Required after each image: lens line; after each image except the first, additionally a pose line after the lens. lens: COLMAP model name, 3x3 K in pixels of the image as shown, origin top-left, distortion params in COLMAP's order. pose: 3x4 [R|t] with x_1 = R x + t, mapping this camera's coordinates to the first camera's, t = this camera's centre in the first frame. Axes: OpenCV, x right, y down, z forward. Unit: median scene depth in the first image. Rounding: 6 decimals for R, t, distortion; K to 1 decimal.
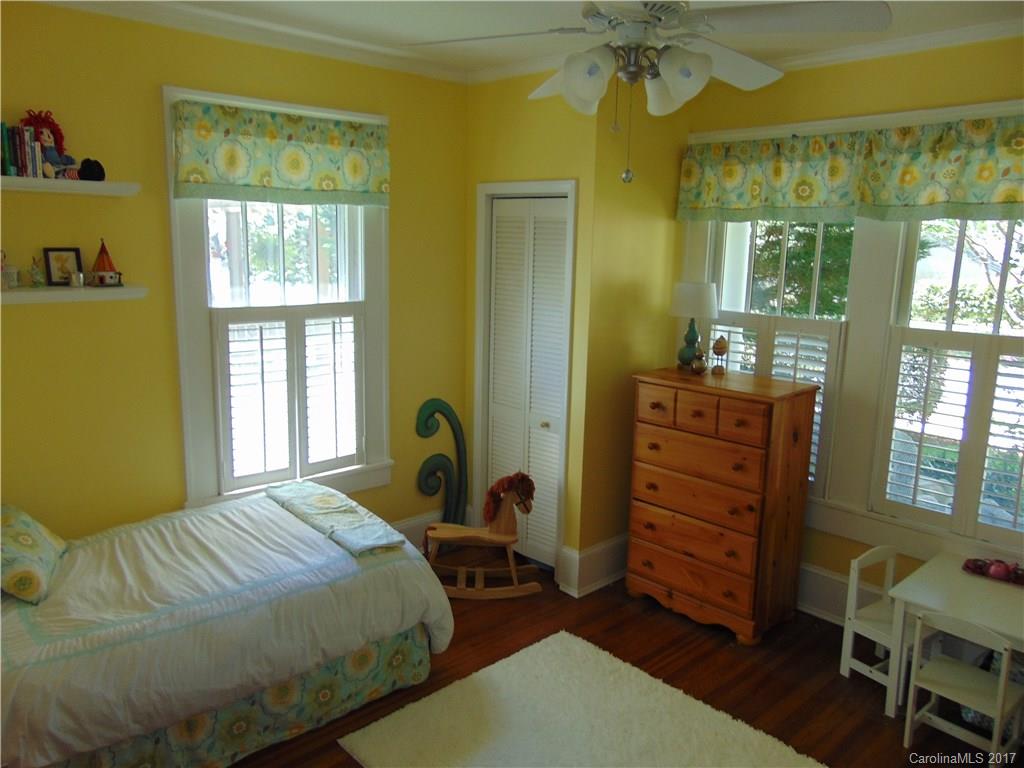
lens RADIAL K [[761.9, 0, 513.0], [0, 761.9, 380.9], [0, 0, 1]] dist [-0.030885, 0.018086]
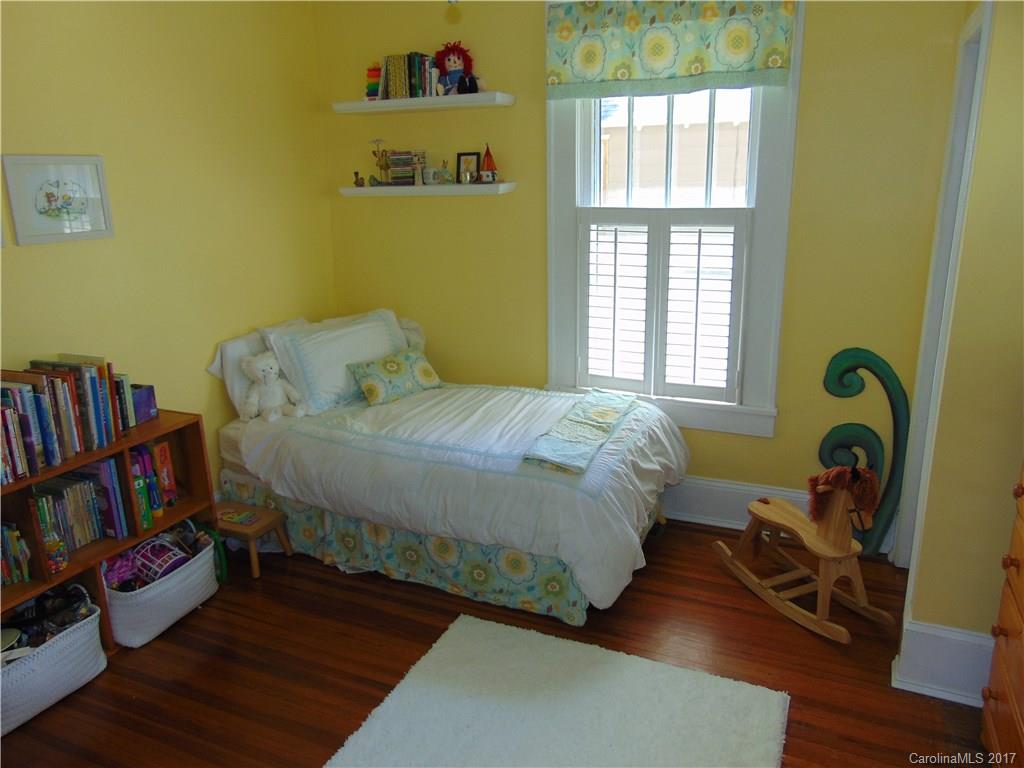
lens RADIAL K [[761.9, 0, 514.0], [0, 761.9, 385.1], [0, 0, 1]] dist [-0.030885, 0.018086]
pose [[0.370347, 0.223388, -0.901632, 0.563114], [-0.143486, 0.972760, 0.182073, -0.035498], [0.917744, 0.061942, 0.392312, 0.515893]]
